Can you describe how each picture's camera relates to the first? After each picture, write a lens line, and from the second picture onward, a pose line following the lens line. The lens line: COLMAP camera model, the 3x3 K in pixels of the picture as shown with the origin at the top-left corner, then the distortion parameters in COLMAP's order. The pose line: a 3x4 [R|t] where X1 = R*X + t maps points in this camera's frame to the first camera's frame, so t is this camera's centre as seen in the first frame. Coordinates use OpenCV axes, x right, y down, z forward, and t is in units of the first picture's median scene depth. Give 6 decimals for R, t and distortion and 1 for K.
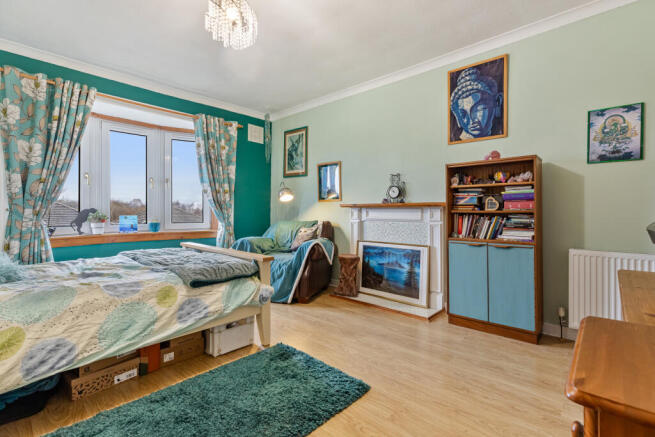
lens RADIAL K [[299.2, 0, 324.0], [0, 299.2, 213.4], [0, 0, 1]] dist [-0.020427, 0.001790]
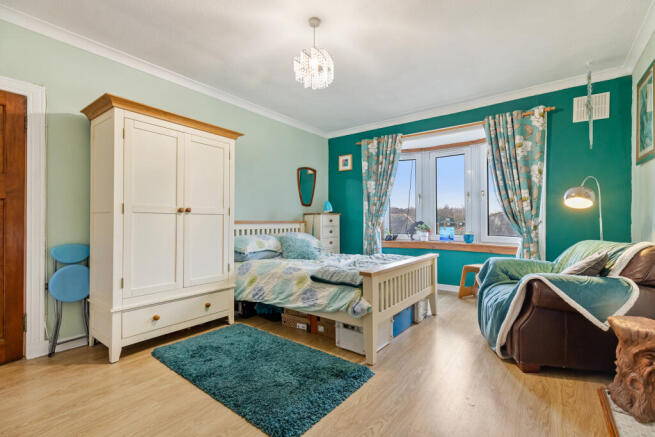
lens RADIAL K [[299.2, 0, 357.3], [0, 299.2, 220.6], [0, 0, 1]] dist [-0.020427, 0.001790]
pose [[0.123063, -0.006698, -0.992376, 0.779421], [-0.006468, 0.999951, -0.007551, -0.012324], [0.992378, 0.007348, 0.123014, 0.867861]]
